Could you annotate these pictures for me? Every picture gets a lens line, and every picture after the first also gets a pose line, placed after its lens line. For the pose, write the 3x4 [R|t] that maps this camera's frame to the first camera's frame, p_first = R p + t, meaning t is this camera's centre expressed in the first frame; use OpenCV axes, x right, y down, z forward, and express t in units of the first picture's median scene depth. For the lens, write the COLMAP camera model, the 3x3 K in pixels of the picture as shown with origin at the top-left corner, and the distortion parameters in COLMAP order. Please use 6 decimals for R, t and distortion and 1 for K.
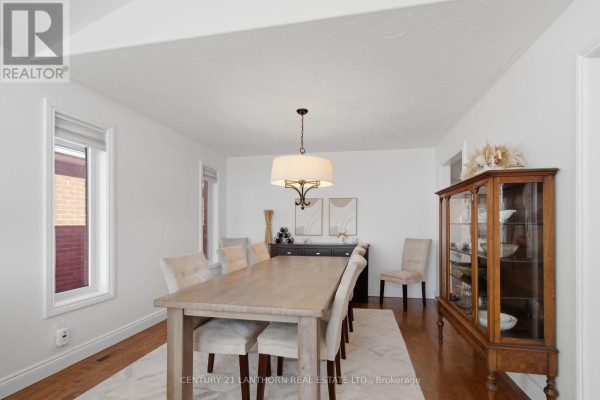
lens RADIAL K [[283.9, 0, 308.5], [0, 283.9, 218.0], [0, 0, 1]] dist [-0.061155, 0.049098]
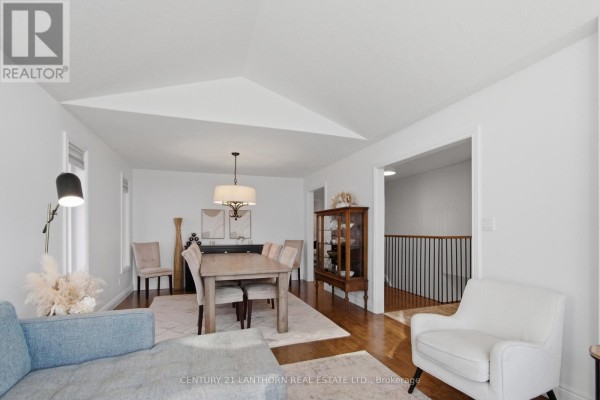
lens RADIAL K [[283.9, 0, 308.5], [0, 283.9, 218.0], [0, 0, 1]] dist [-0.061155, 0.049098]
pose [[0.857854, 0.019497, 0.513524, -0.495559], [-0.009863, 0.999721, -0.021481, -0.014424], [-0.513799, 0.013363, 0.857806, -0.511475]]
